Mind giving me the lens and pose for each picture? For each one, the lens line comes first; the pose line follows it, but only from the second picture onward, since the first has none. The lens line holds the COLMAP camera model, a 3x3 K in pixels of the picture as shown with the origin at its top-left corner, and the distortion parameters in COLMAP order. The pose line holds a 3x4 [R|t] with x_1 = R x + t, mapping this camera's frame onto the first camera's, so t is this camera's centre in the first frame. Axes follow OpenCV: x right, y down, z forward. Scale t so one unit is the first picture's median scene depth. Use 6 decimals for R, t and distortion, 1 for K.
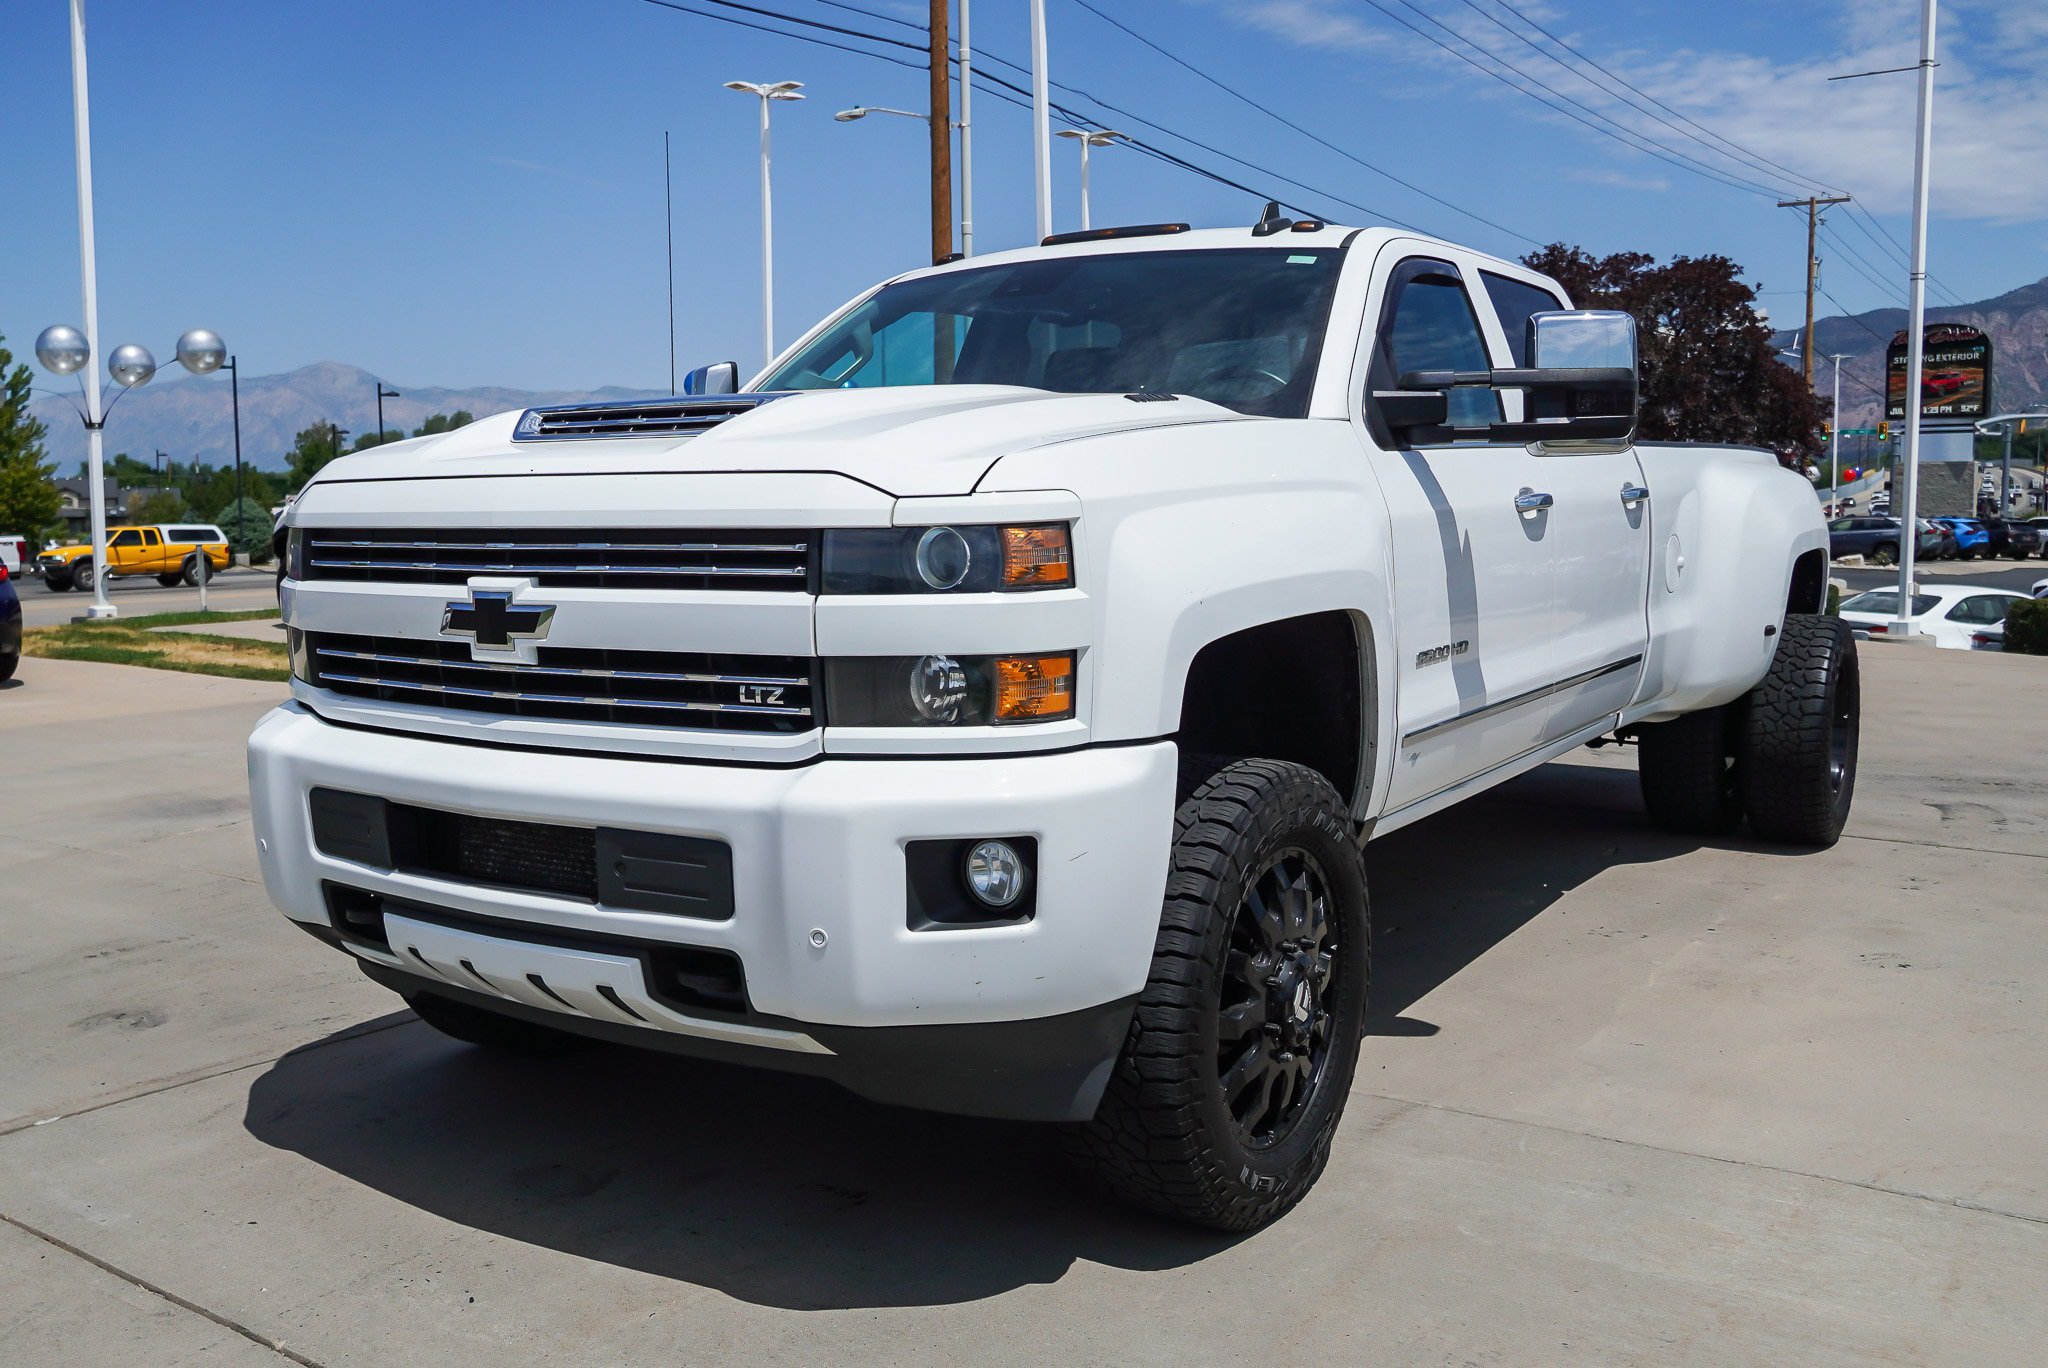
lens RADIAL K [[1791.9, 0, 949.7], [0, 1791.9, 768.3], [0, 0, 1]] dist [-0.046421, 0.026305]
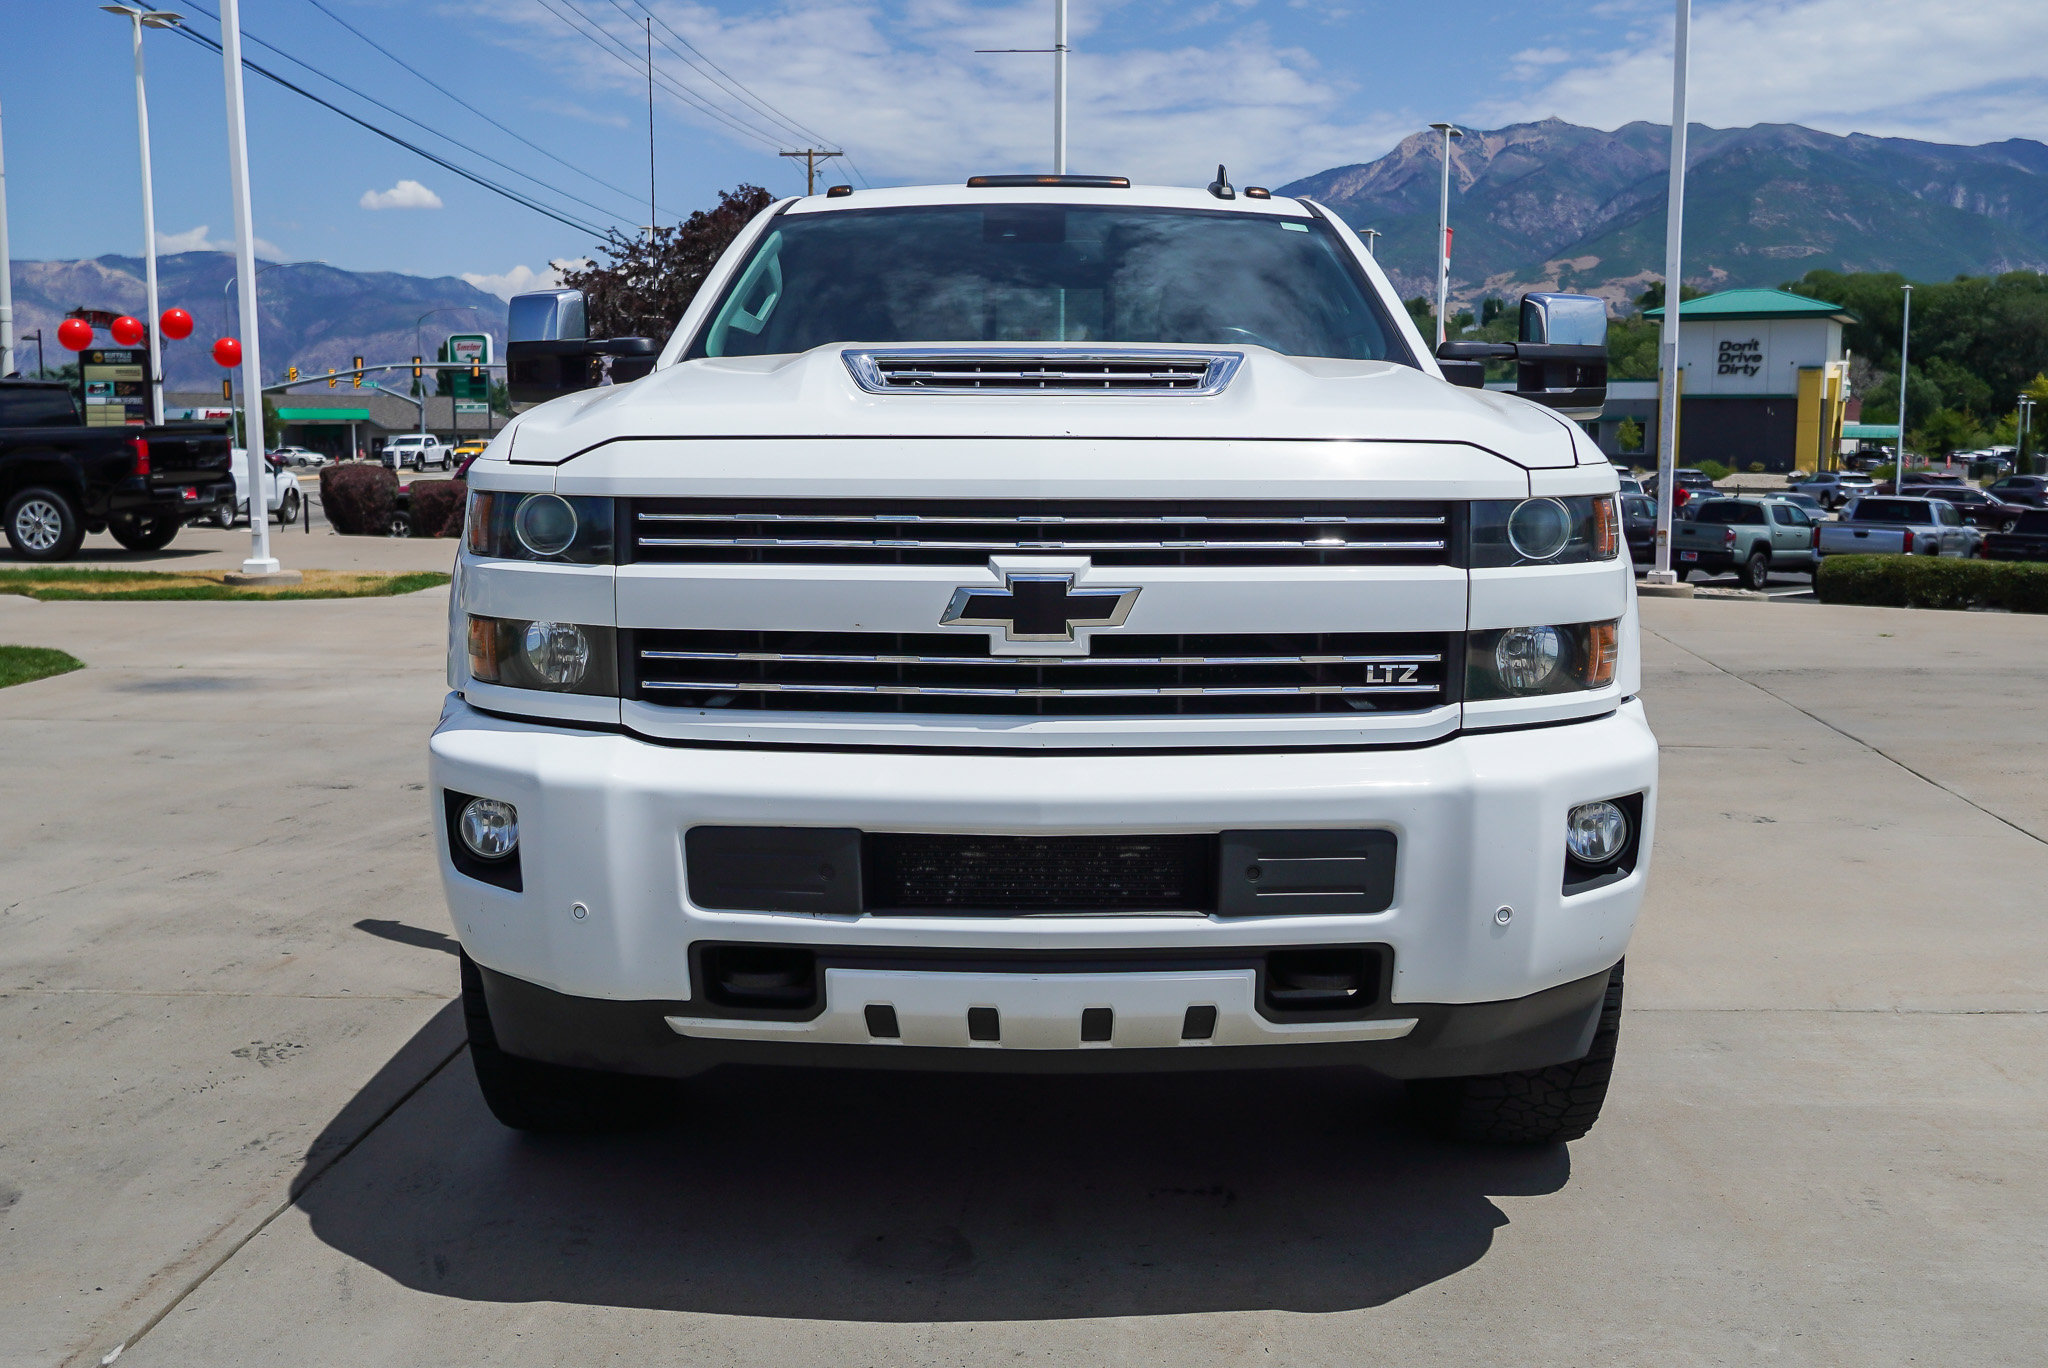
lens RADIAL K [[1860.5, 0, 1023.6], [0, 1860.5, 709.8], [0, 0, 1]] dist [-0.030480, 0.005783]
pose [[0.834768, -0.071047, 0.545999, -0.757813], [0.071884, 0.997215, 0.019857, -0.051685], [-0.545889, 0.022673, 0.837551, 0.255891]]
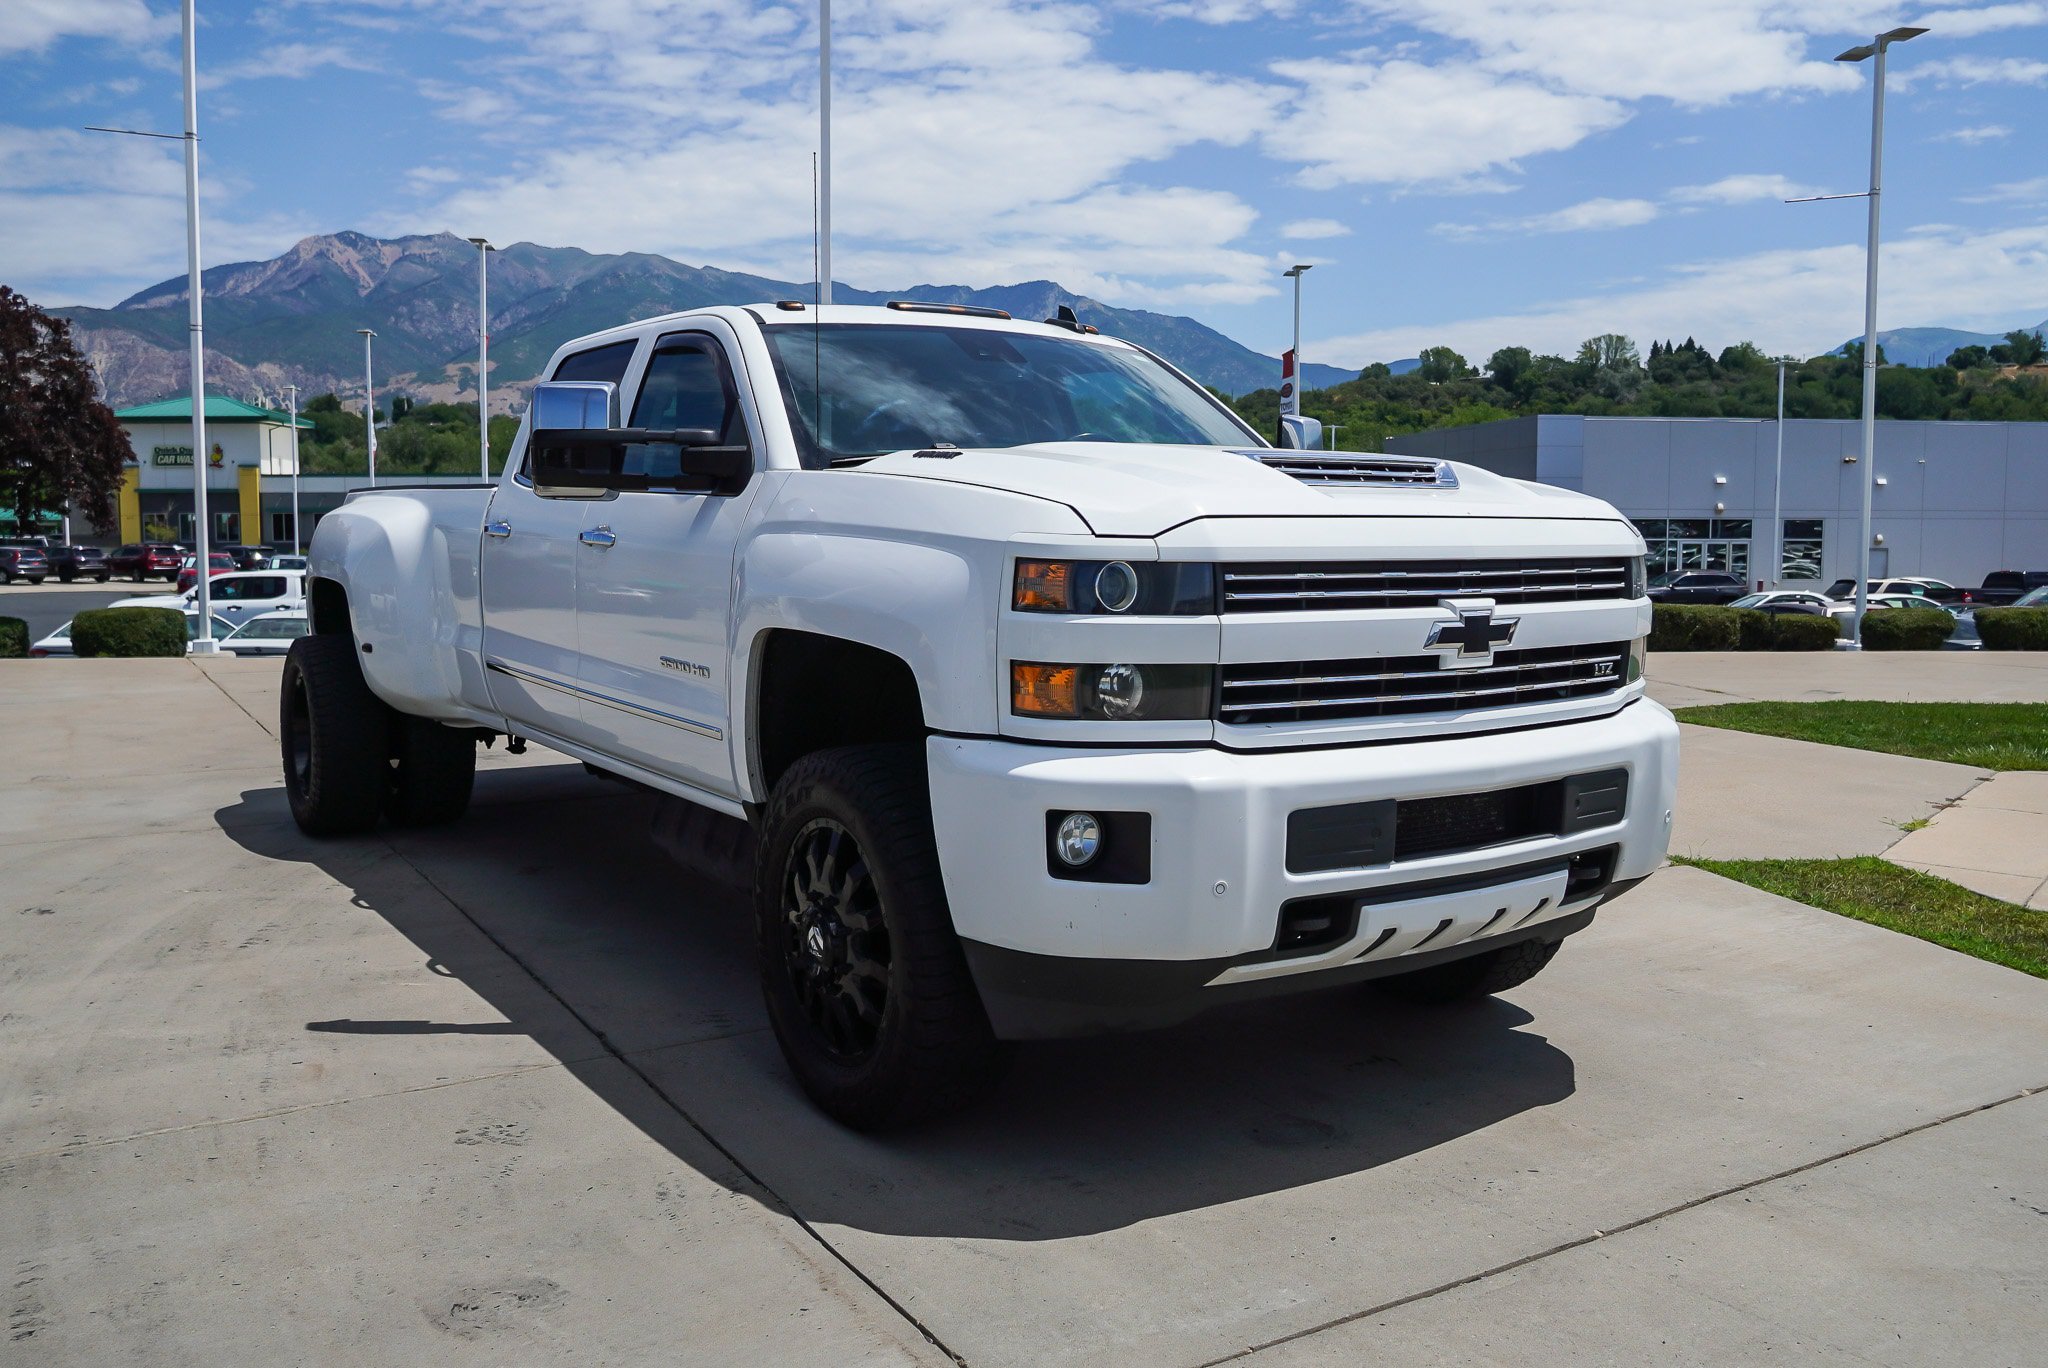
lens RADIAL K [[1721.6, 0, 1031.3], [0, 1721.6, 742.1], [0, 0, 1]] dist [-0.059835, 0.050459]
pose [[0.363397, -0.109122, 0.925222, -1.485490], [0.134074, 0.988904, 0.063973, -0.126079], [-0.921936, 0.100801, 0.373995, 0.848128]]
